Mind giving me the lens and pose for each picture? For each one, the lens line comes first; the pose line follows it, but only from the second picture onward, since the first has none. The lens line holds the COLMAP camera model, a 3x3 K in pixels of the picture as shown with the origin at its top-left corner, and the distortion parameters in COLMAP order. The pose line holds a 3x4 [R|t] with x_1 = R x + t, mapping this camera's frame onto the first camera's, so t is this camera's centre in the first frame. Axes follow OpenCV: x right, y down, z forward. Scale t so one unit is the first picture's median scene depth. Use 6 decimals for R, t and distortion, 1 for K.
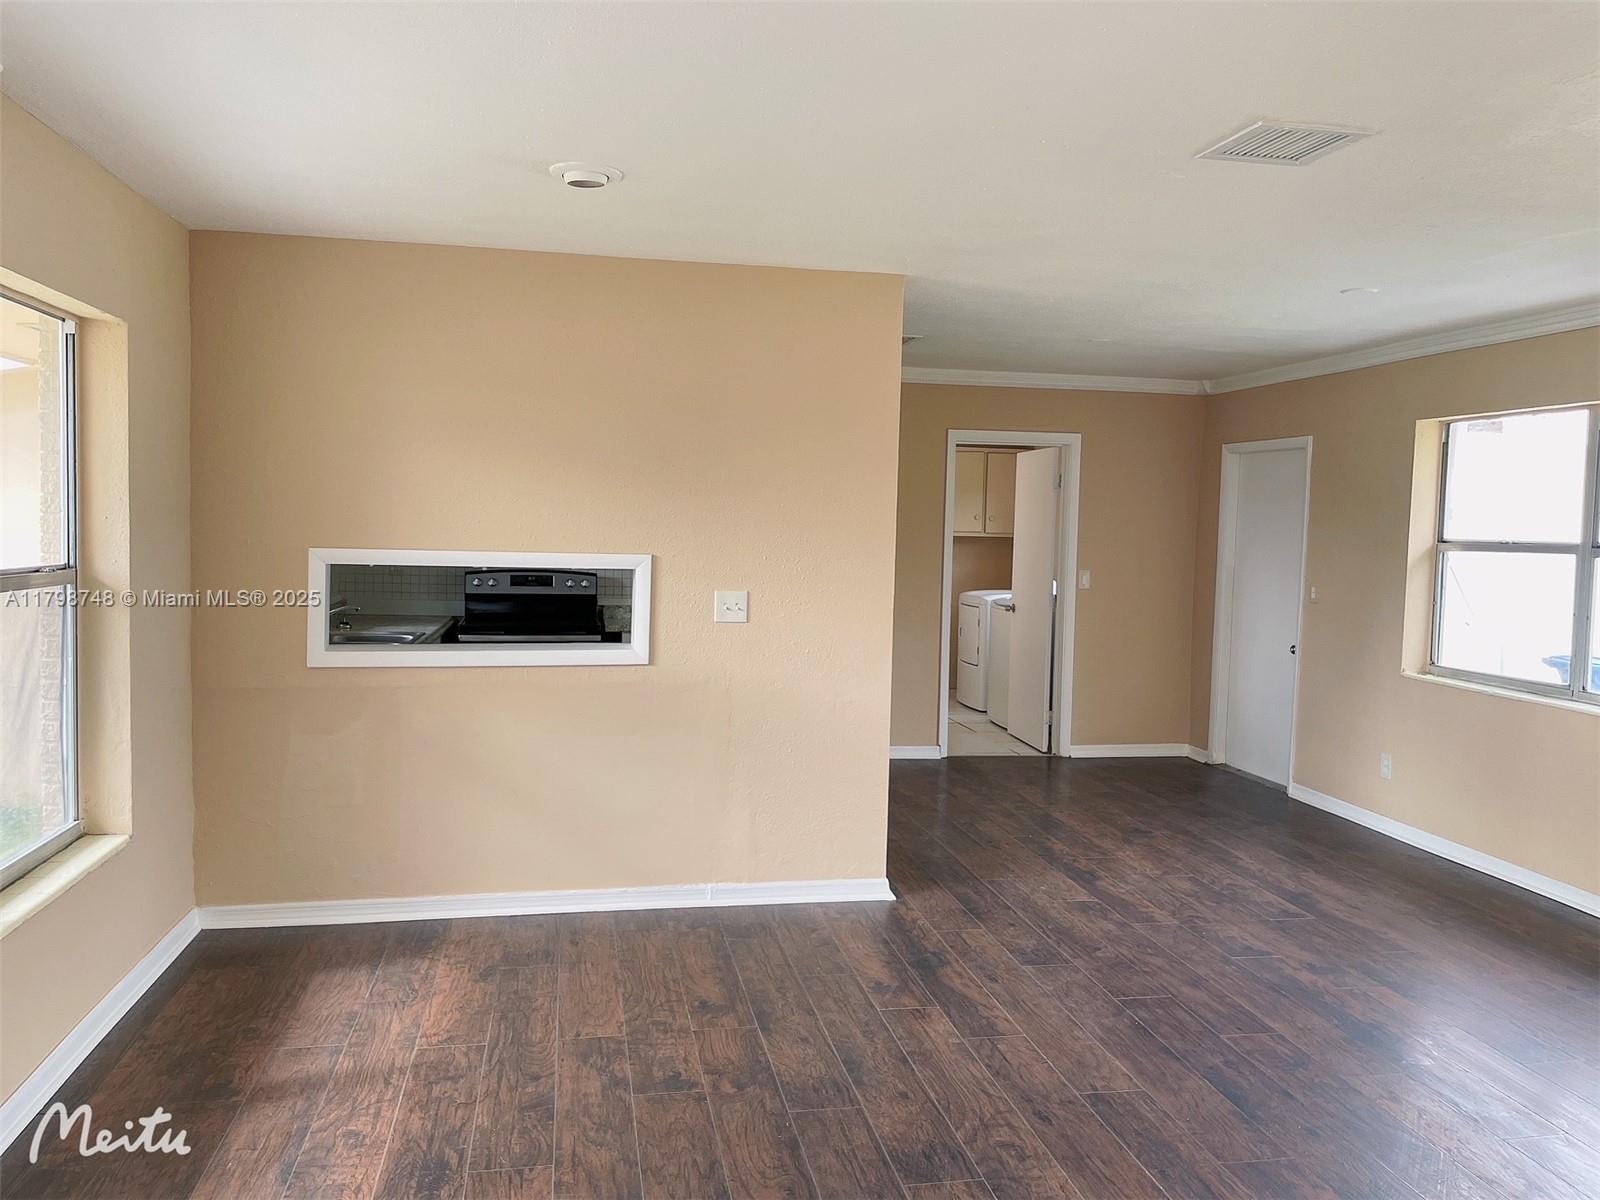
lens RADIAL K [[1214.4, 0, 804.9], [0, 1214.4, 594.4], [0, 0, 1]] dist [0.086245, -0.120840]
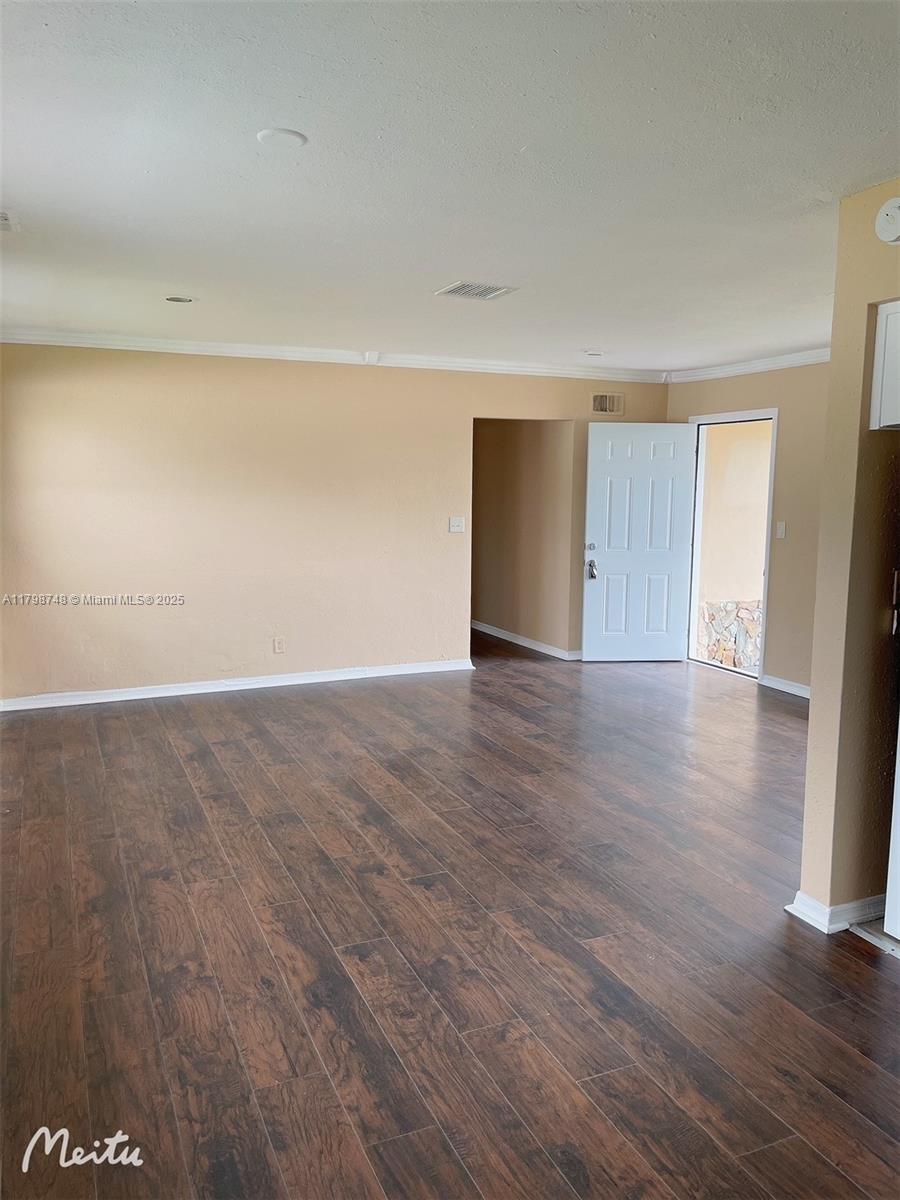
lens RADIAL K [[910.8, 0, 450.0], [0, 910.8, 598.3], [0, 0, 1]] dist [0.086245, -0.120840]
pose [[-0.974414, -0.003331, -0.224736, 0.491496], [-0.045250, 0.982324, 0.181637, -0.095006], [0.220158, 0.187159, -0.957341, 1.617789]]
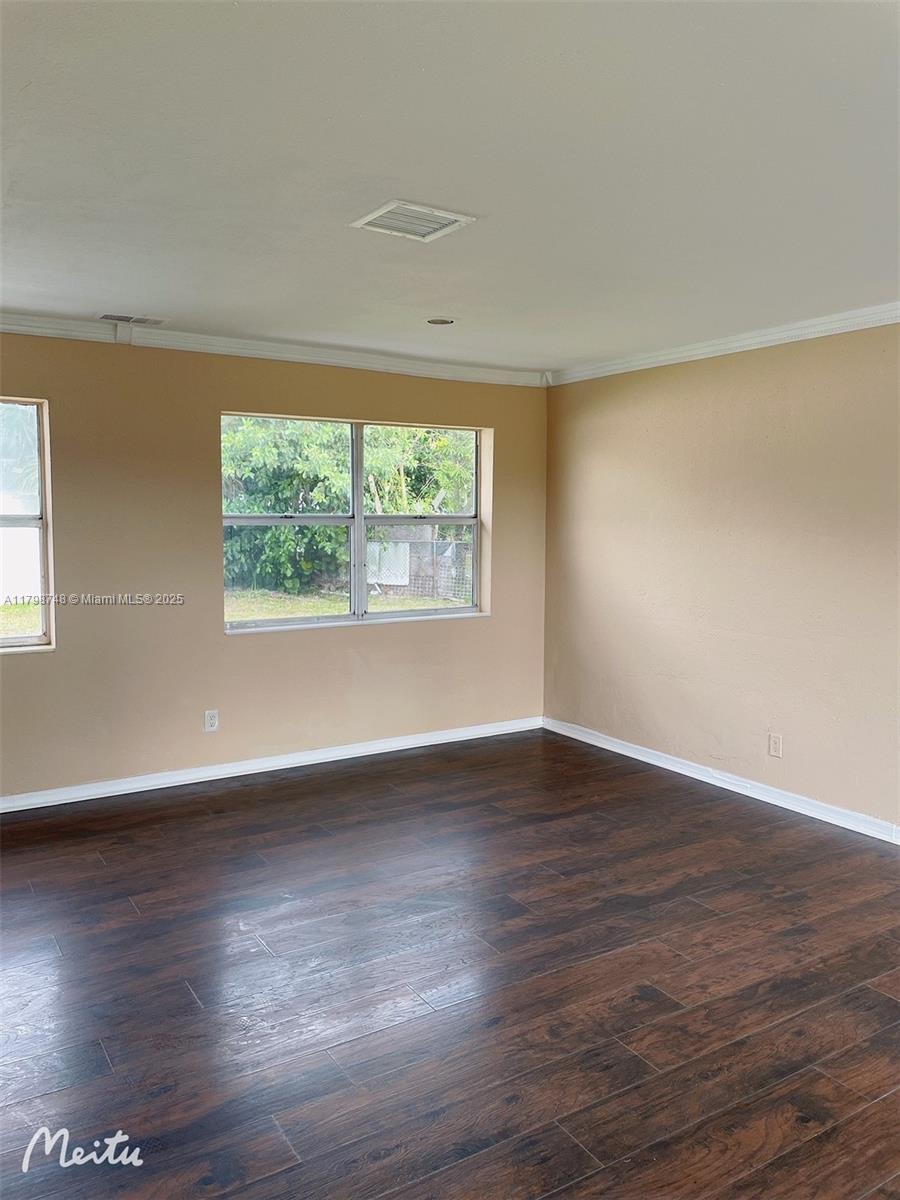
lens RADIAL K [[910.8, 0, 450.8], [0, 910.8, 601.4], [0, 0, 1]] dist [0.086245, -0.120840]
pose [[-0.361428, -0.123360, 0.924204, -0.373069], [0.039034, 0.988338, 0.147186, -0.071505], [-0.931583, 0.089272, -0.352398, 0.870598]]
